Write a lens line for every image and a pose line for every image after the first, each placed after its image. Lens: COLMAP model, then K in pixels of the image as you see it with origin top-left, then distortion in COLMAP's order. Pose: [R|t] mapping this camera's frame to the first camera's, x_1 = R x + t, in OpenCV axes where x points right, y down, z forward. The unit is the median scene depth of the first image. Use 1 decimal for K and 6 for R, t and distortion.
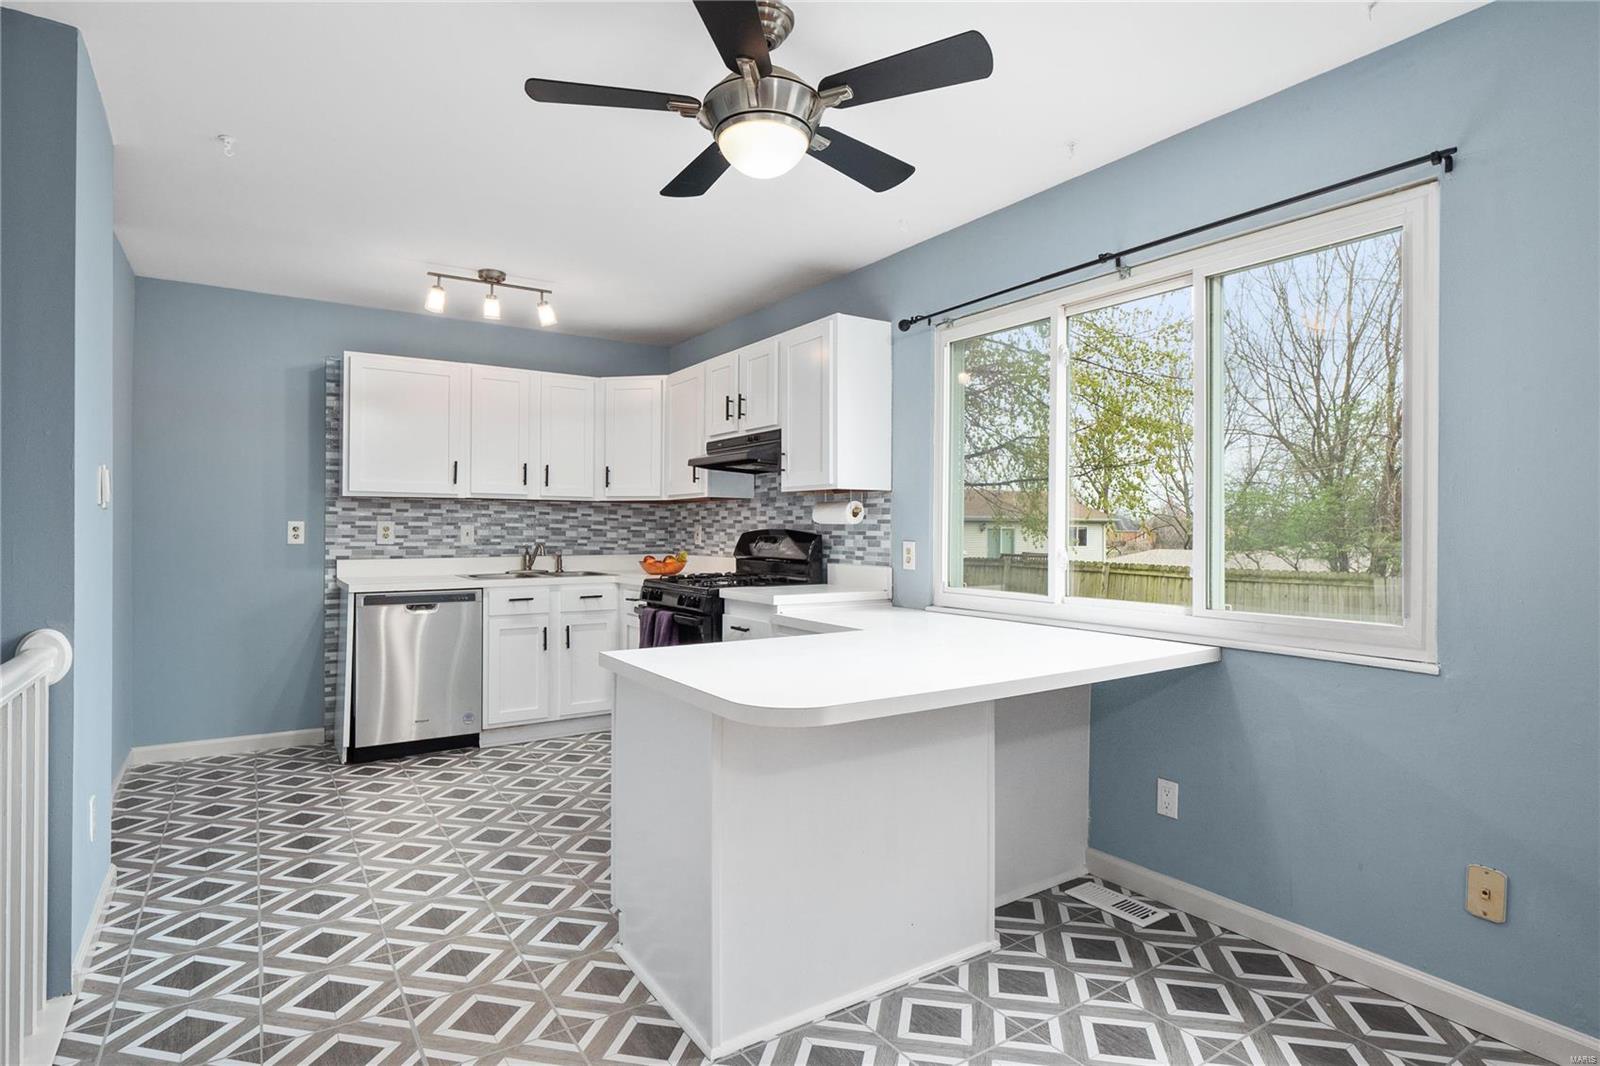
lens RADIAL K [[818.5, 0, 794.9], [0, 818.5, 529.9], [0, 0, 1]] dist [0.000232, 0.000111]
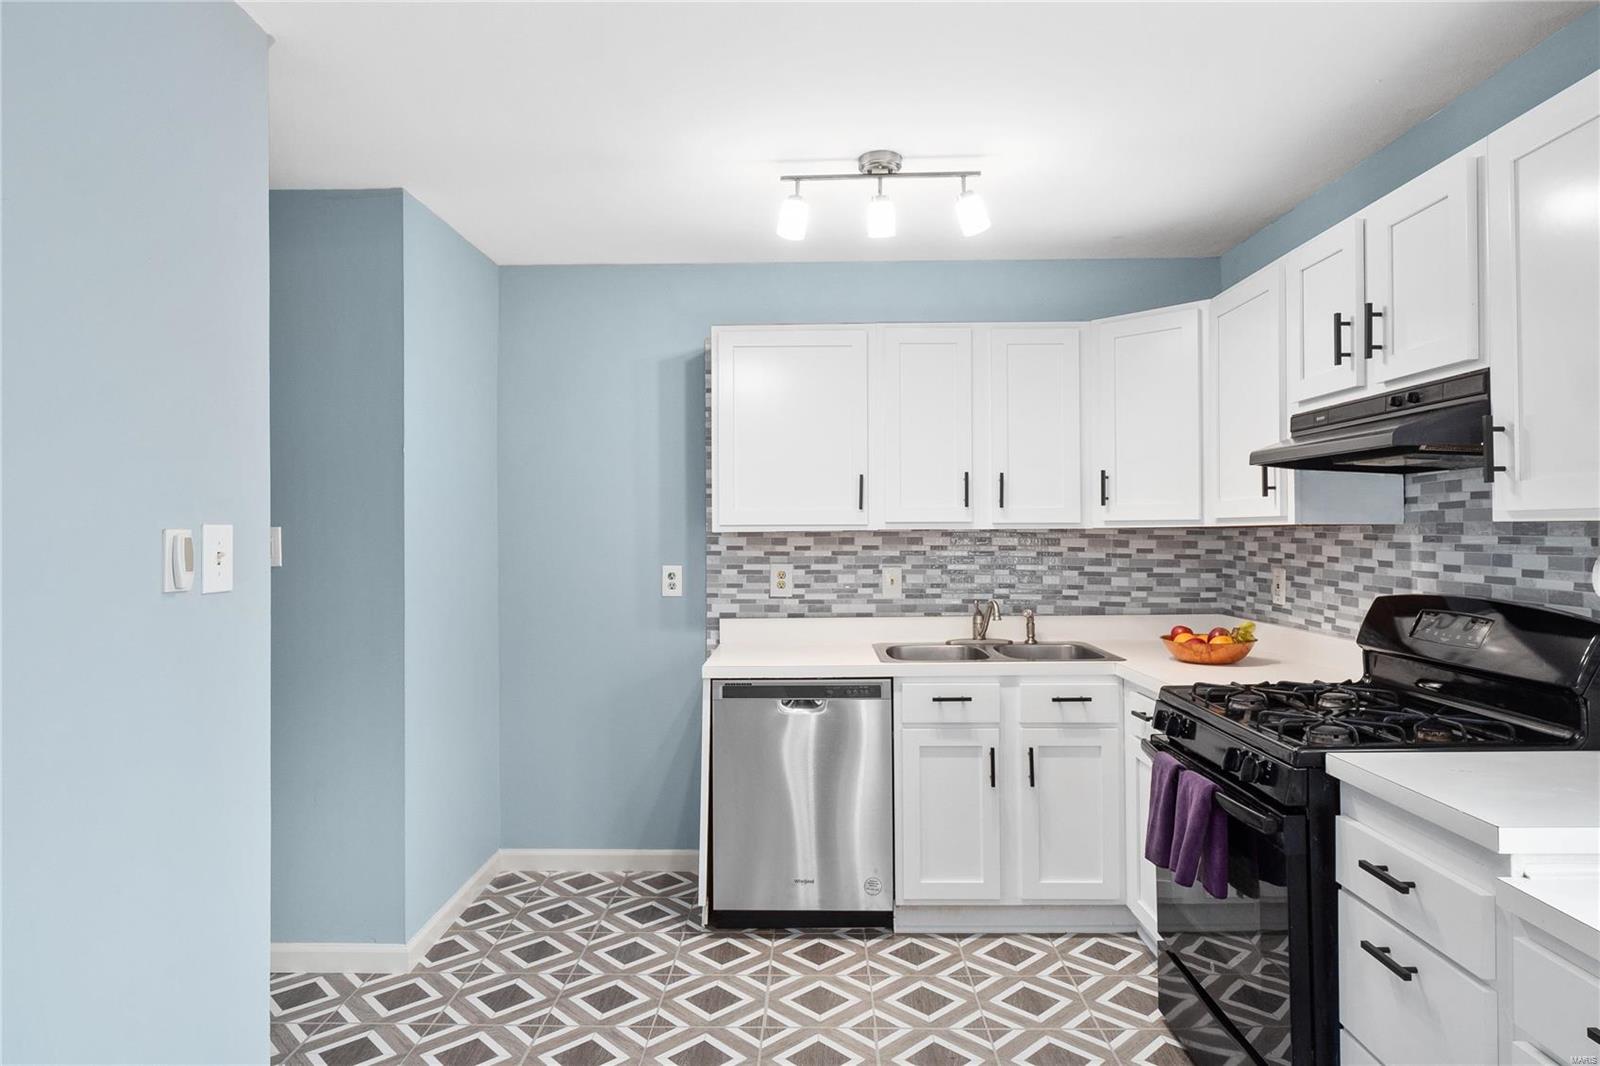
lens RADIAL K [[967.9, 0, 792.2], [0, 967.9, 519.6], [0, 0, 1]] dist [0.006912, -0.006427]
pose [[0.829590, -0.017838, -0.558088, -0.030590], [0.007967, 0.999766, -0.020111, -0.033276], [0.558317, 0.012238, 0.829538, 0.331965]]
